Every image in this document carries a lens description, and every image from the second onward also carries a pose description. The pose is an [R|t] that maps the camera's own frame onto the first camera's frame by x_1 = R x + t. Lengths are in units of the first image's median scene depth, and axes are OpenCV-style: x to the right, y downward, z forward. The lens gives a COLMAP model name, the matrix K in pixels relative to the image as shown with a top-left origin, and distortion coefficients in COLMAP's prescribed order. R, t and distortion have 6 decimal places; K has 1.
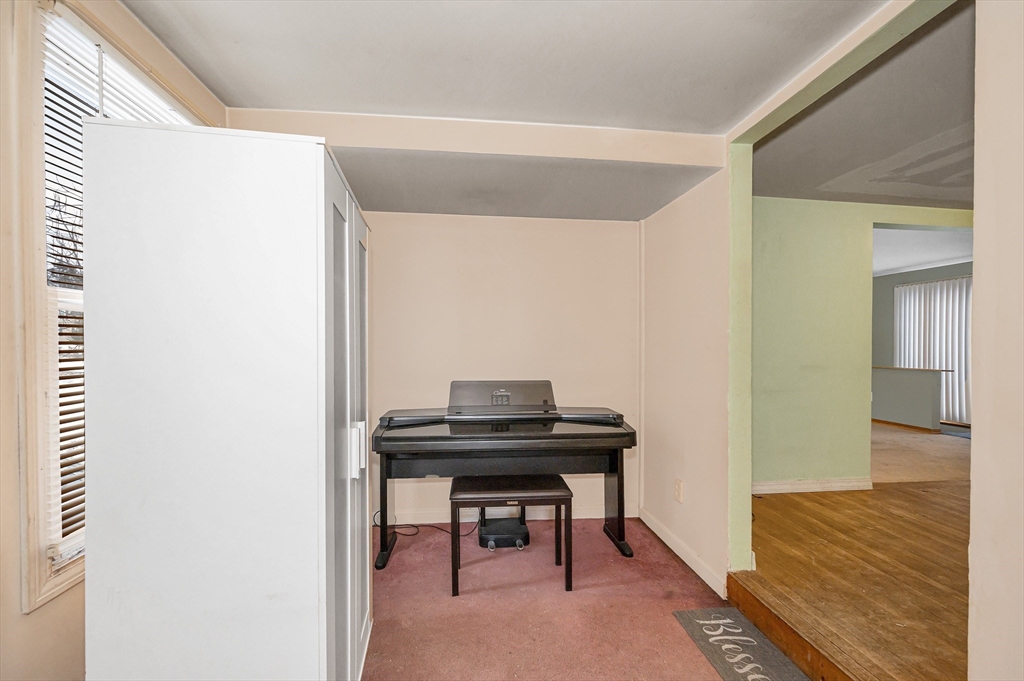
lens RADIAL K [[443.2, 0, 481.3], [0, 443.2, 348.3], [0, 0, 1]] dist [0.000268, 0.000060]
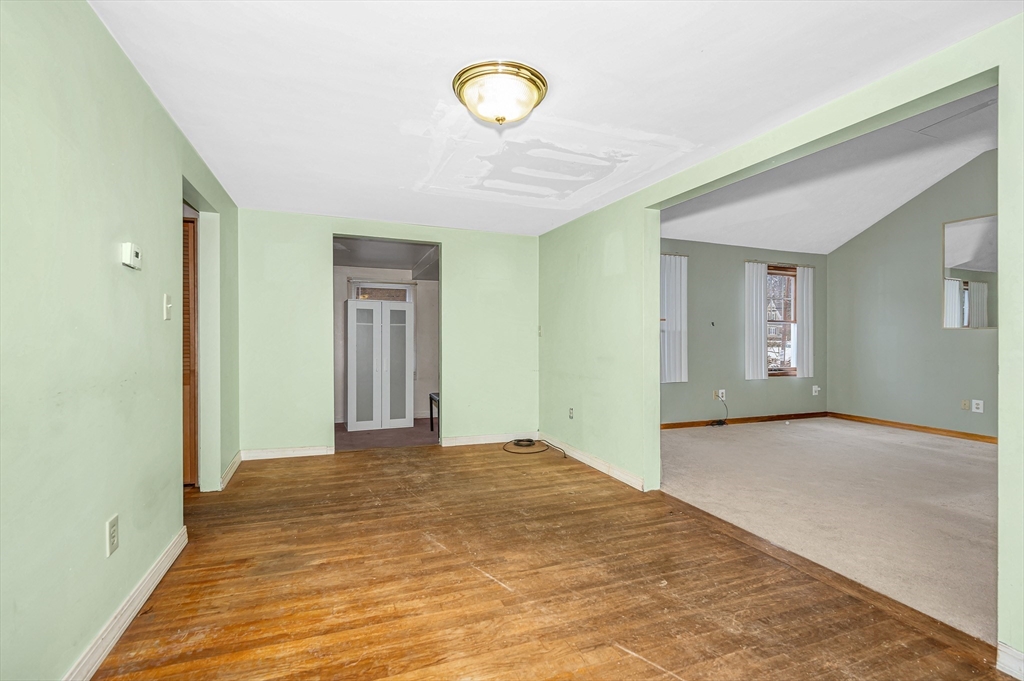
lens RADIAL K [[431.5, 0, 515.2], [0, 431.5, 335.8], [0, 0, 1]] dist [0.000681, -0.000315]
pose [[0.264861, -0.014617, -0.964176, 1.947998], [-0.008621, 0.999809, -0.017526, 0.010412], [0.964248, 0.012954, 0.264684, 0.571264]]
